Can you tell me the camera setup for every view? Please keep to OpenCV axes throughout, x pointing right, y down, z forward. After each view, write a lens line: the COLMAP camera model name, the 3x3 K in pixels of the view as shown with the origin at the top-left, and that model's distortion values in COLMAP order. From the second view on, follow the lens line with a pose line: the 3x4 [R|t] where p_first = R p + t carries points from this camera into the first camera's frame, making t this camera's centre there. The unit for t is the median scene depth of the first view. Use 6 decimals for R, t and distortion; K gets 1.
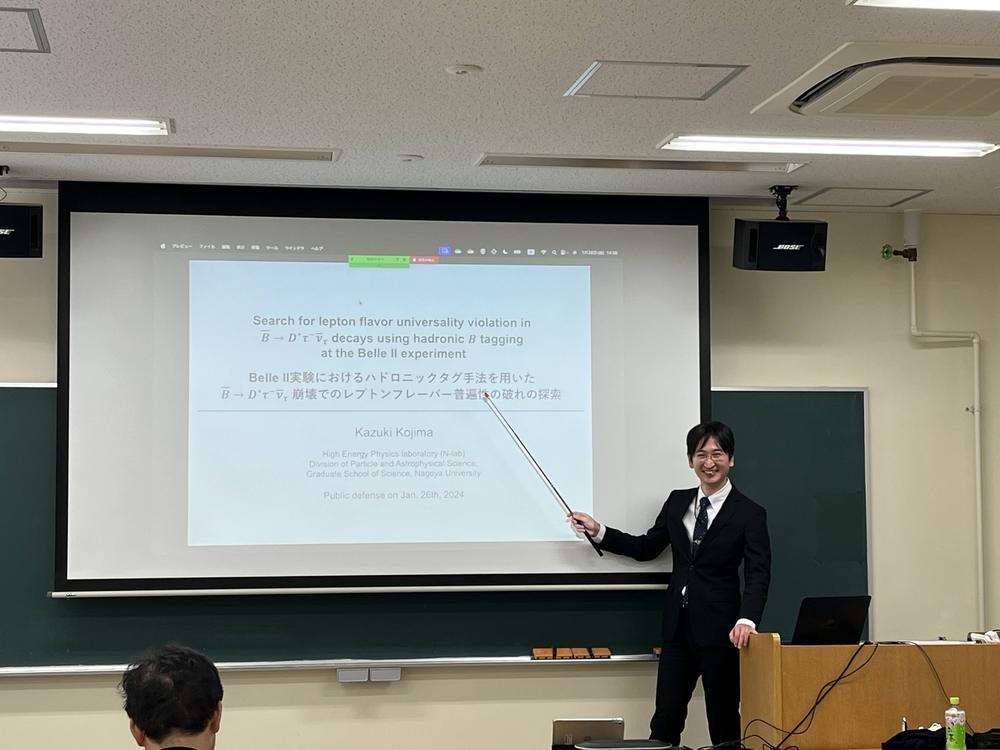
lens RADIAL K [[1787.8, 0, 470.6], [0, 1787.8, 375.2], [0, 0, 1]] dist [0.272223, 1.169985]
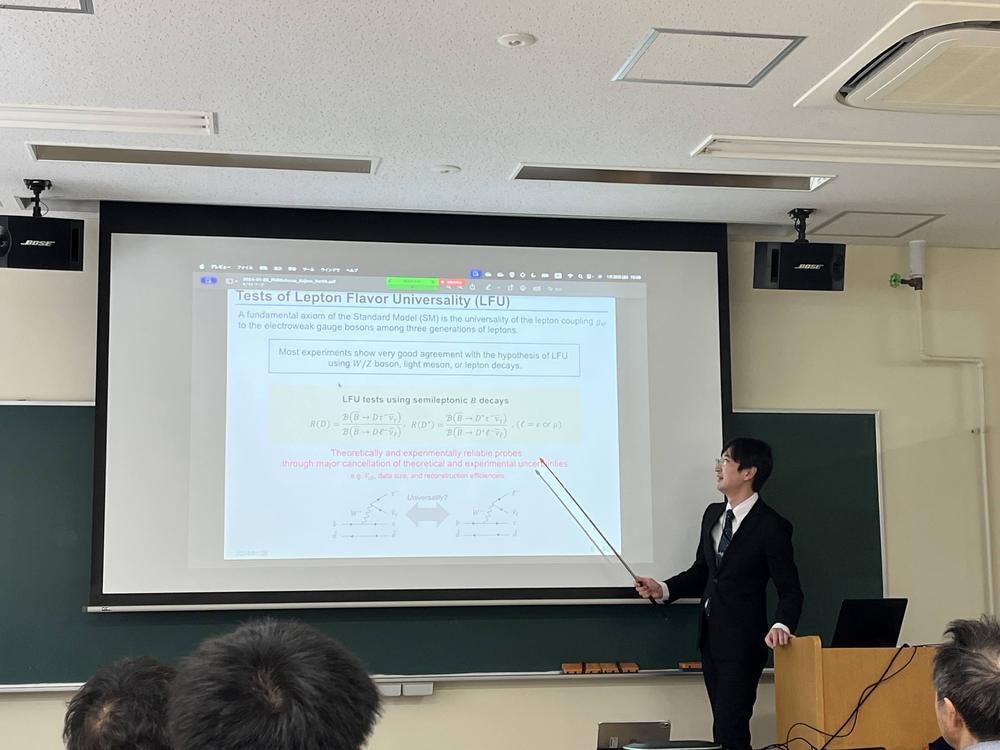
lens RADIAL K [[1530.2, 0, 500.0], [0, 1530.2, 375.0], [0, 0, 1]] dist [0.306211, -0.059846]
pose [[0.999546, -0.001844, 0.030076, -0.027910], [0.003846, 0.997769, -0.066654, 0.049515], [-0.029886, 0.066739, 0.997323, 0.123517]]
